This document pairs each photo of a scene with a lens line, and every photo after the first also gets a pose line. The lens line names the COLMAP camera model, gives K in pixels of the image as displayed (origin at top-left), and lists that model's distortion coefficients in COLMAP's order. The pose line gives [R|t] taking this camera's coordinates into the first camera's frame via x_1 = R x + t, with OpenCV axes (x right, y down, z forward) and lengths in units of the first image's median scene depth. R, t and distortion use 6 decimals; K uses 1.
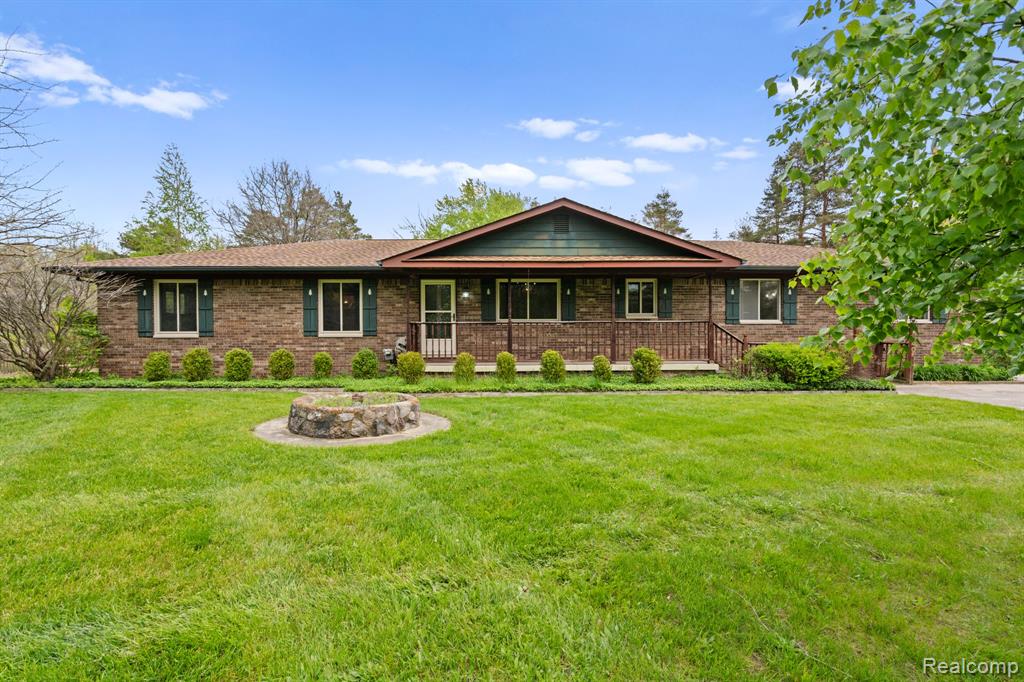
lens RADIAL K [[472.8, 0, 510.1], [0, 472.8, 333.3], [0, 0, 1]] dist [-0.002715, 0.001239]
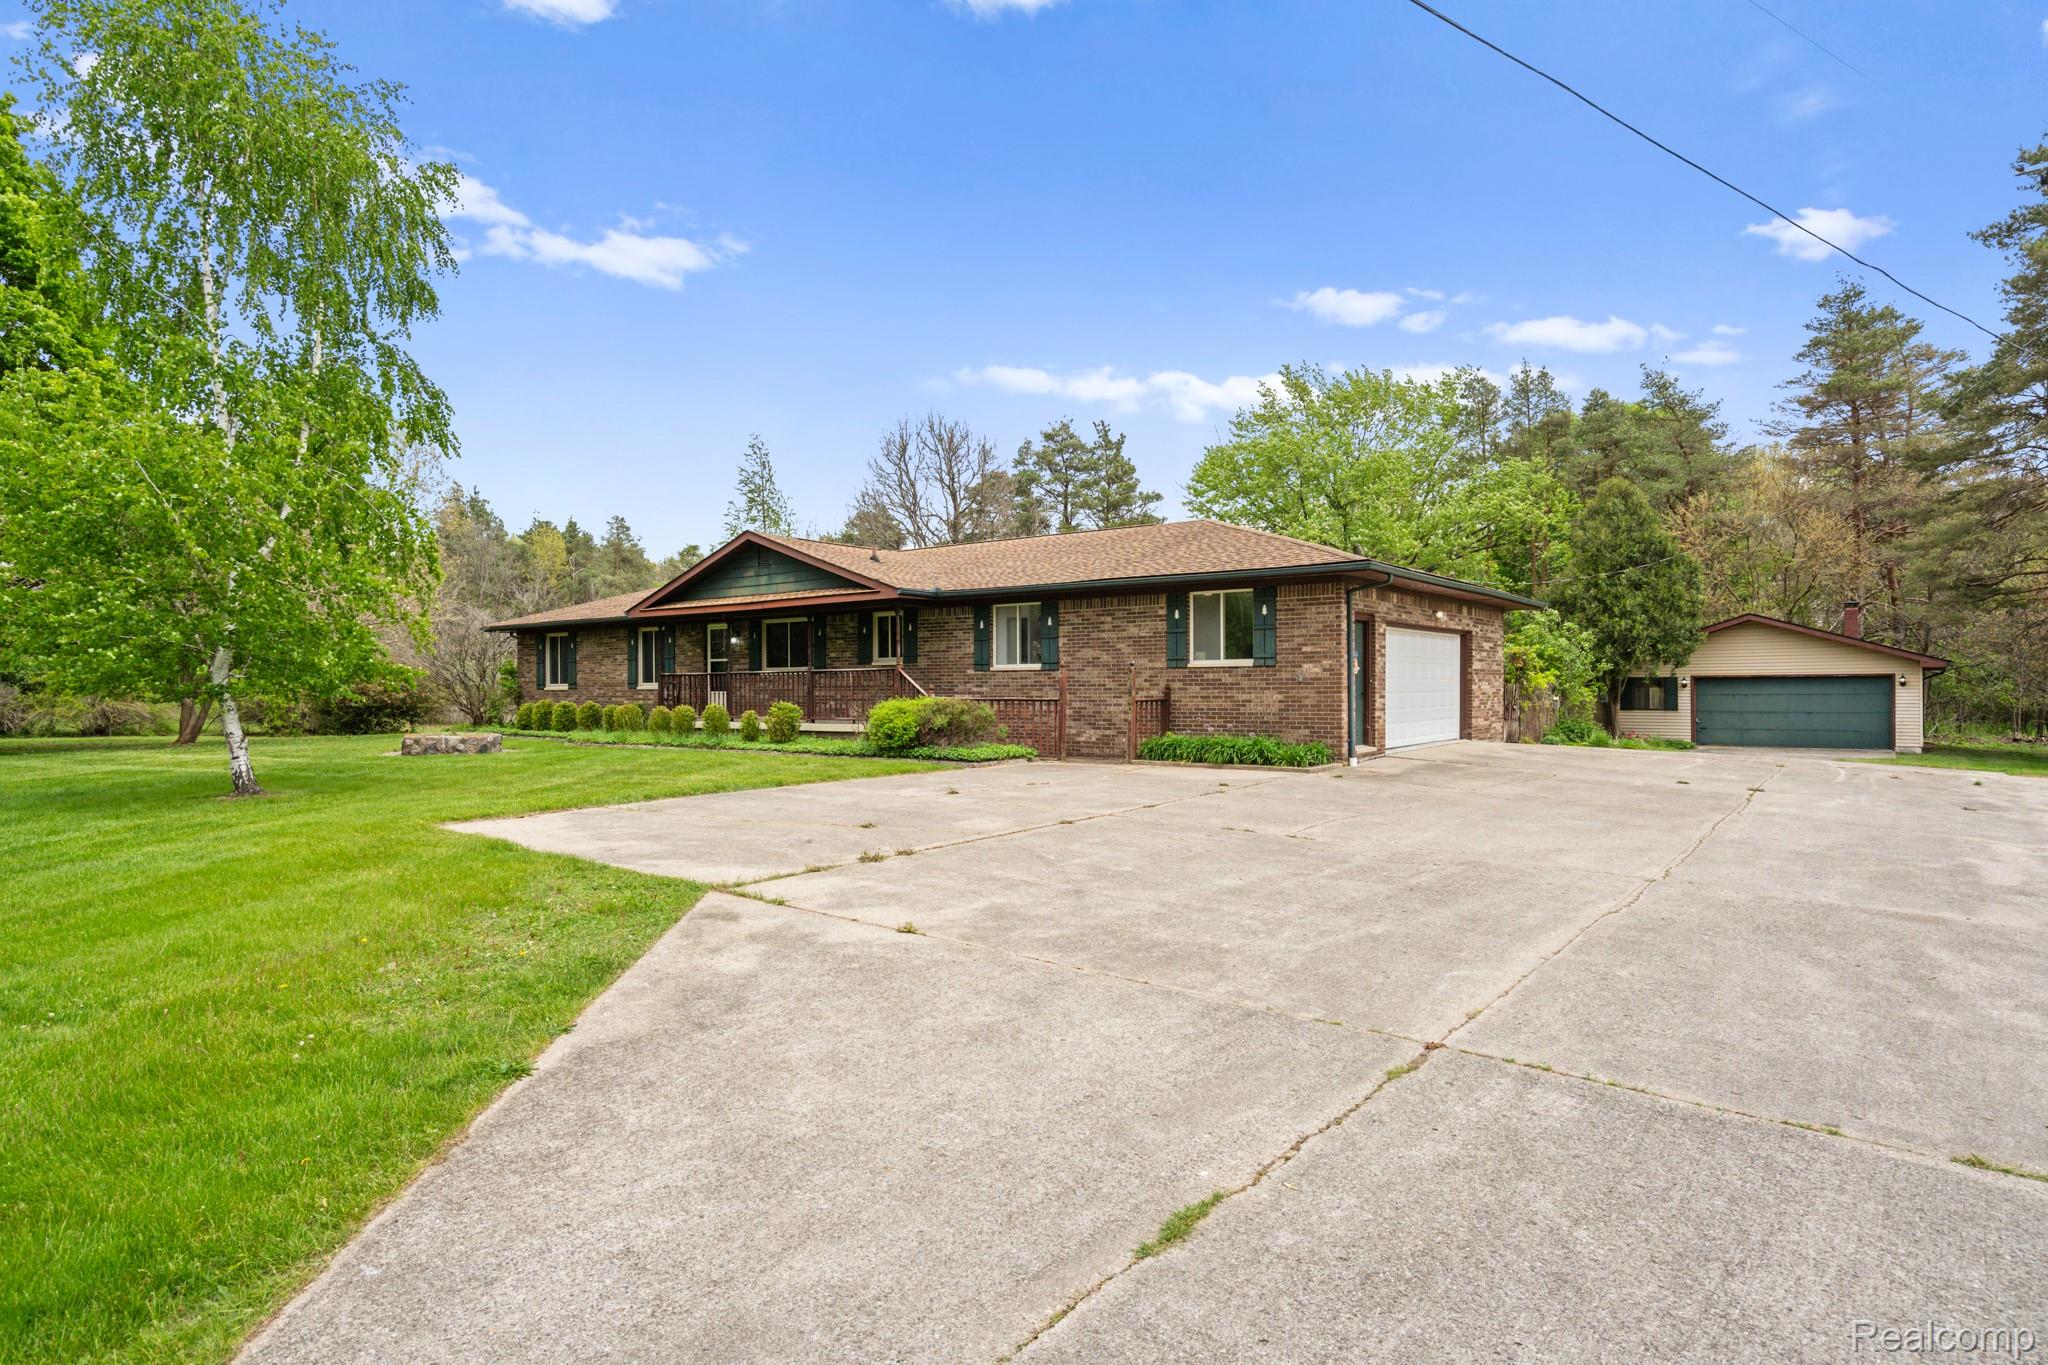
lens RADIAL K [[1086.9, 0, 982.9], [0, 1086.9, 663.0], [0, 0, 1]] dist [-0.017006, -0.000055]
pose [[0.771002, -0.014802, -0.636661, 1.495862], [0.005893, 0.999853, -0.016110, -0.005520], [0.636806, 0.008669, 0.770976, -0.235413]]
